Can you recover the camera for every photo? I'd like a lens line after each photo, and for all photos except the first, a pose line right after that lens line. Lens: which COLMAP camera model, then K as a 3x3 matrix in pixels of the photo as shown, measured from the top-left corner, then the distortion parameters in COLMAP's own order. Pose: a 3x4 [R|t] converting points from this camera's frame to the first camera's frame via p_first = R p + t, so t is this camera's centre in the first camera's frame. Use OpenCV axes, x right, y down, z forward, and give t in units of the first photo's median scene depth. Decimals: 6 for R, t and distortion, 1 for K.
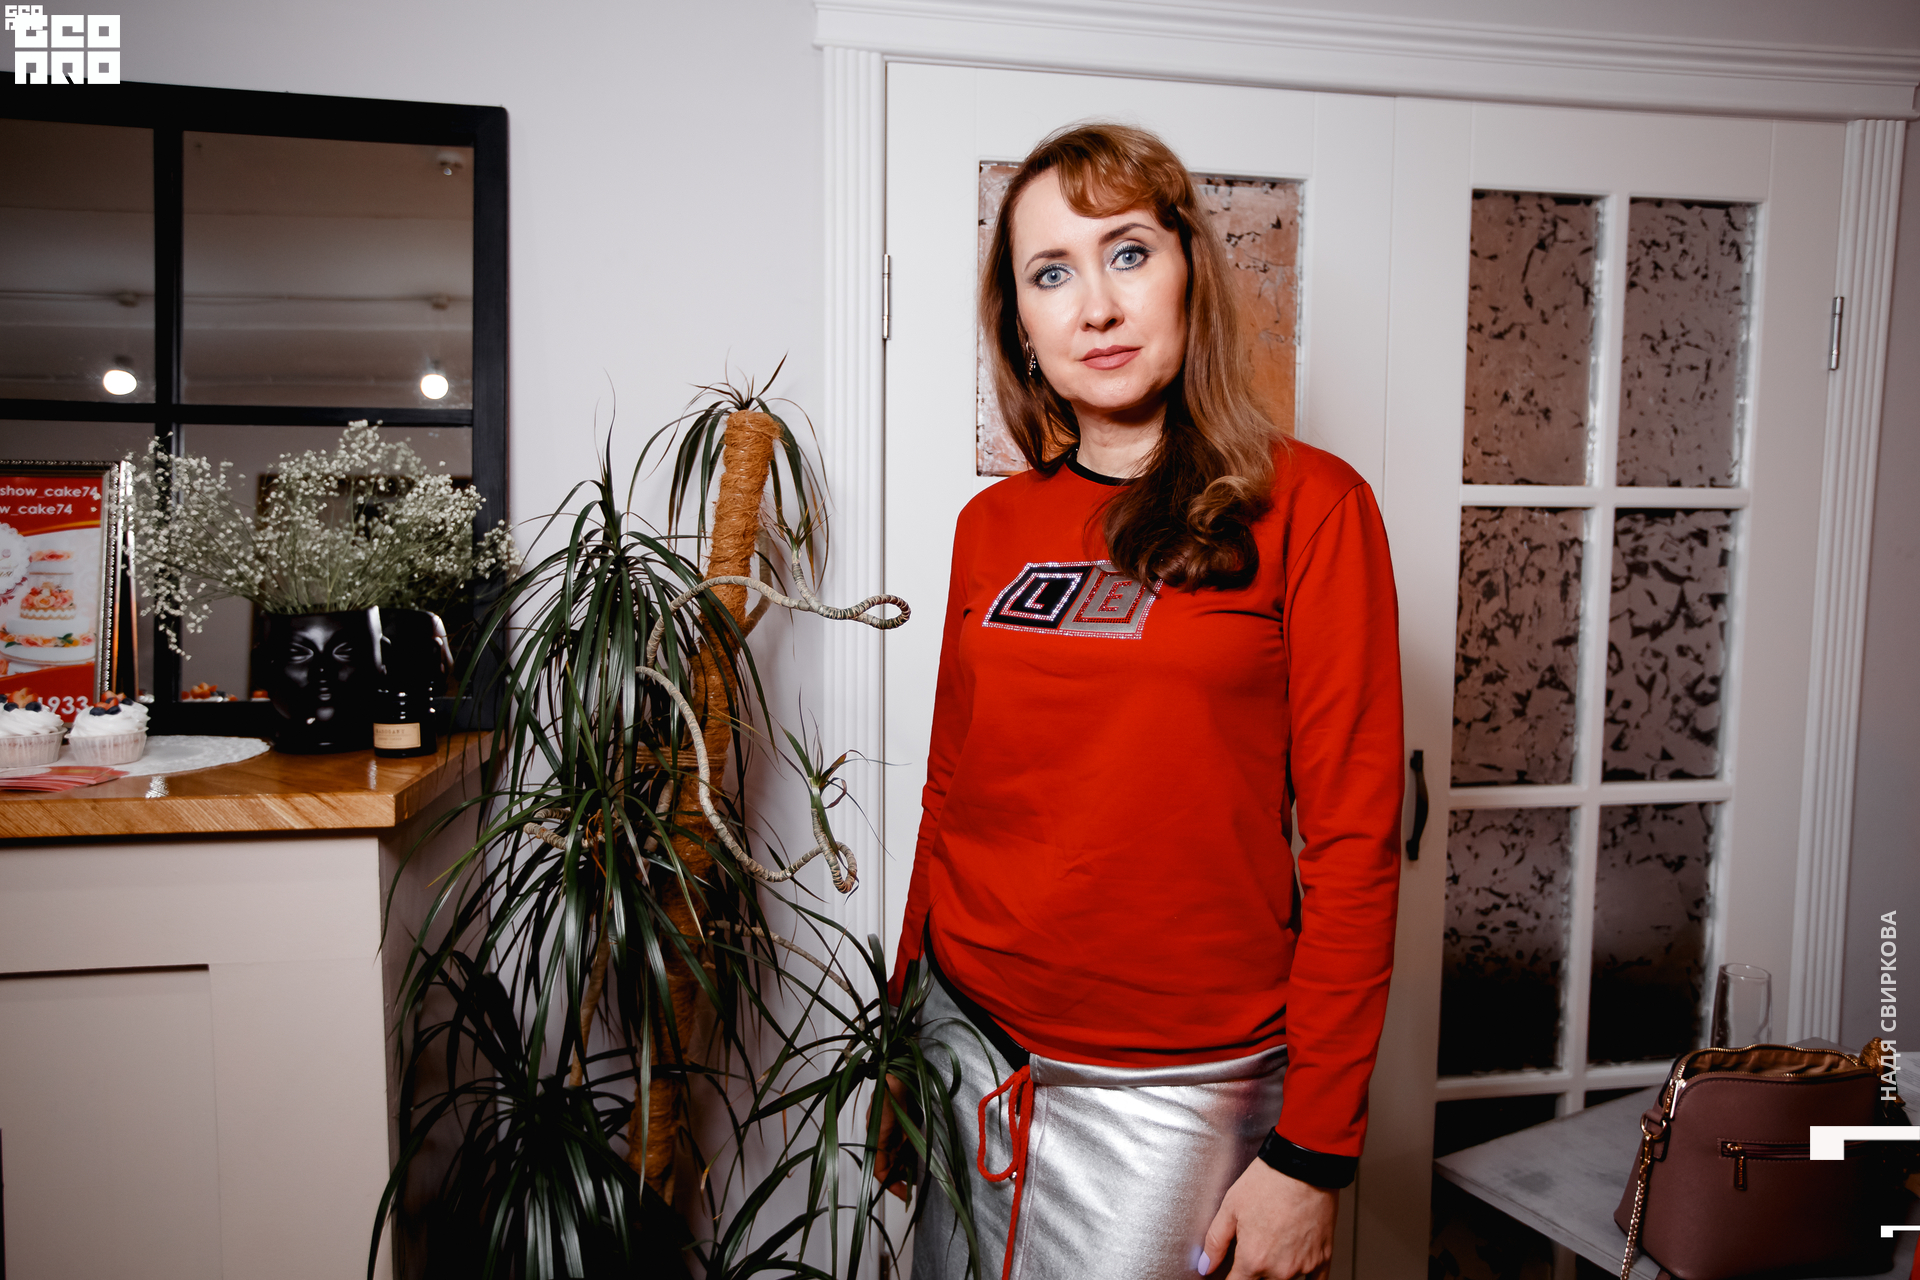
lens RADIAL K [[1252.8, 0, 960.0], [0, 1252.8, 640.0], [0, 0, 1]] dist [-0.002225, -0.000851]
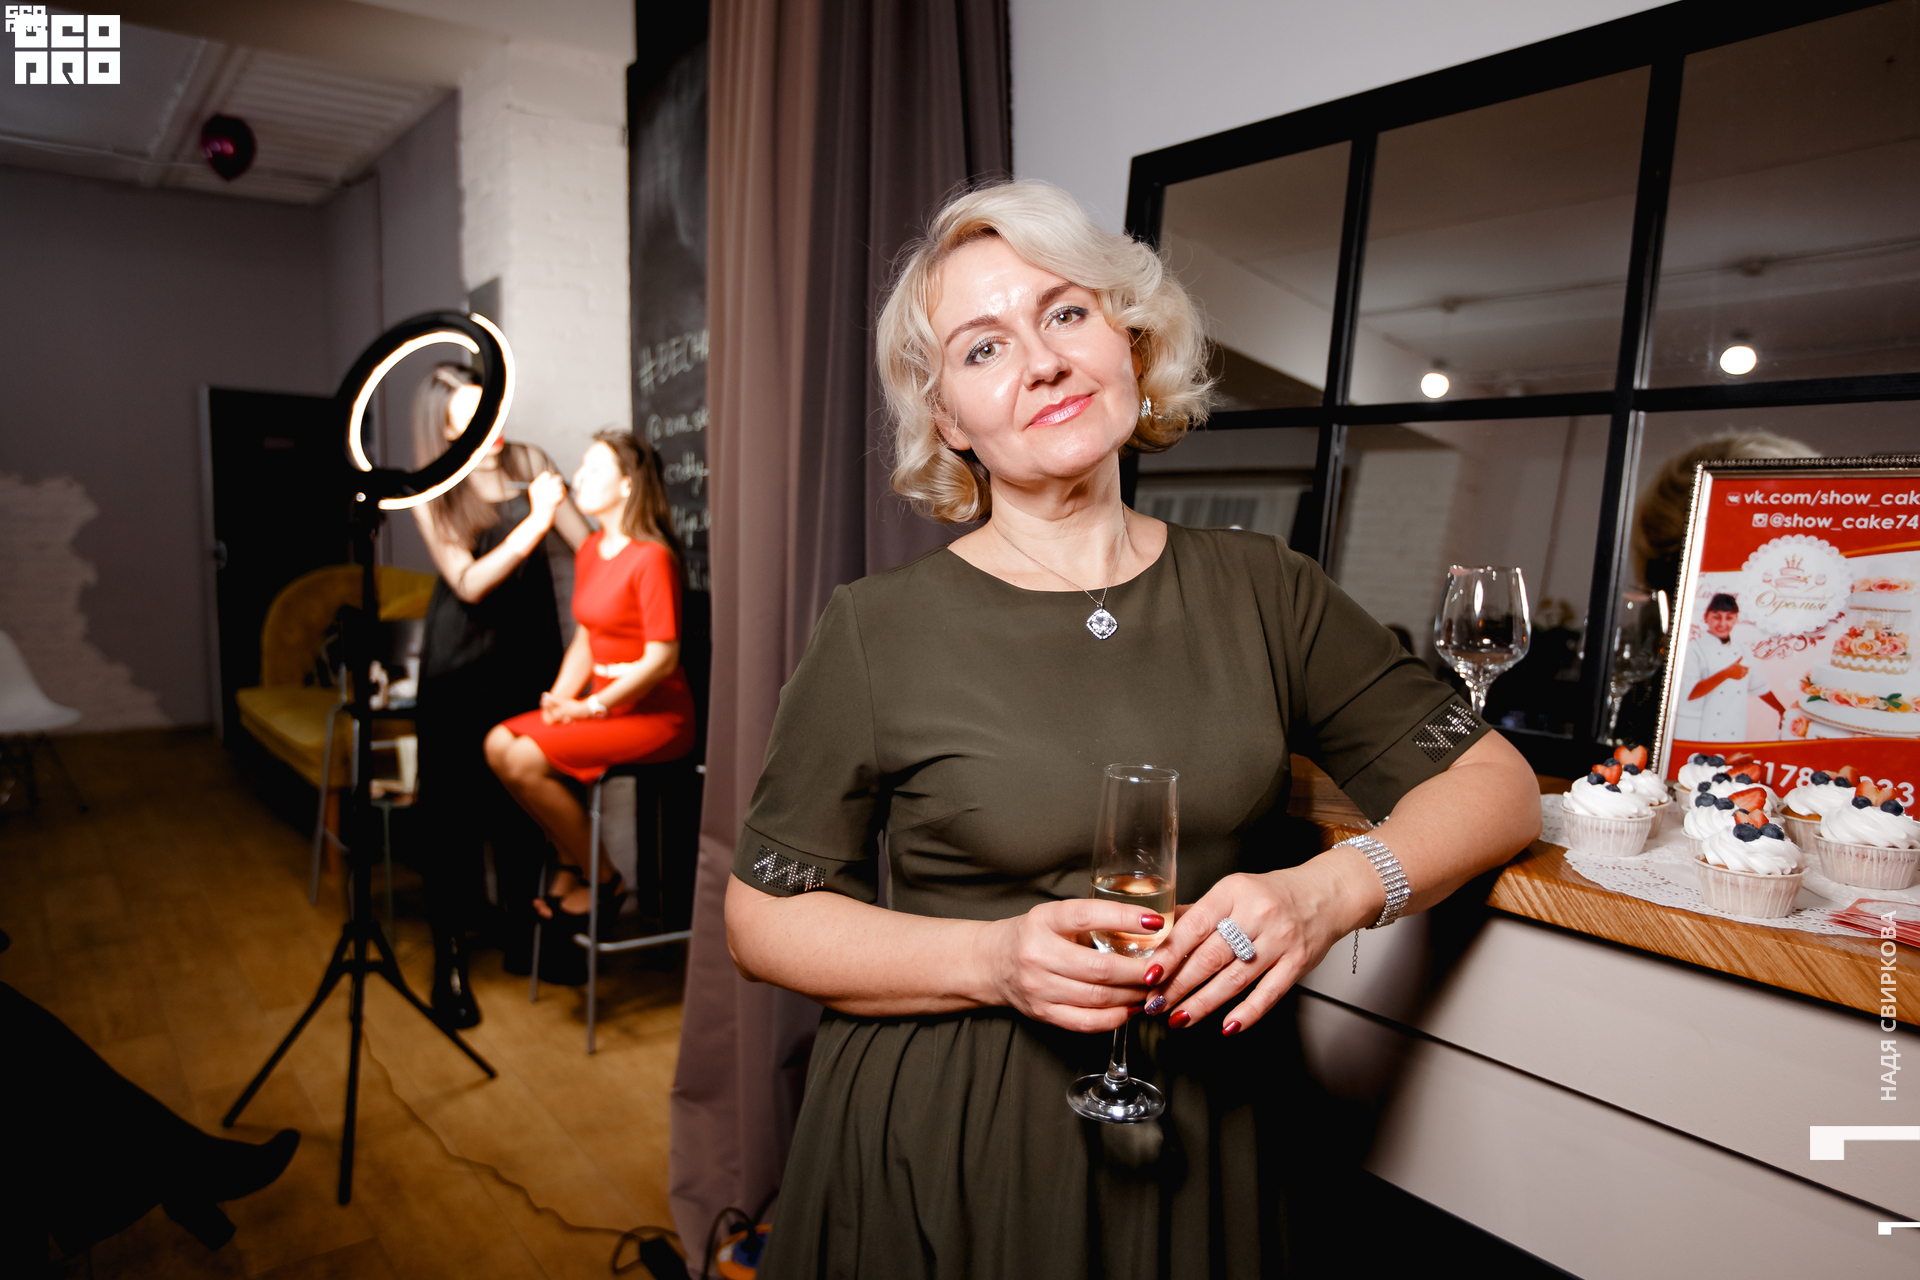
lens RADIAL K [[1252.8, 0, 960.0], [0, 1252.8, 640.0], [0, 0, 1]] dist [-0.002225, -0.000851]
pose [[0.485302, 0.097920, -0.868846, -0.347661], [-0.083910, 0.994338, 0.065195, -0.037977], [0.870311, 0.041266, 0.490771, 0.167042]]
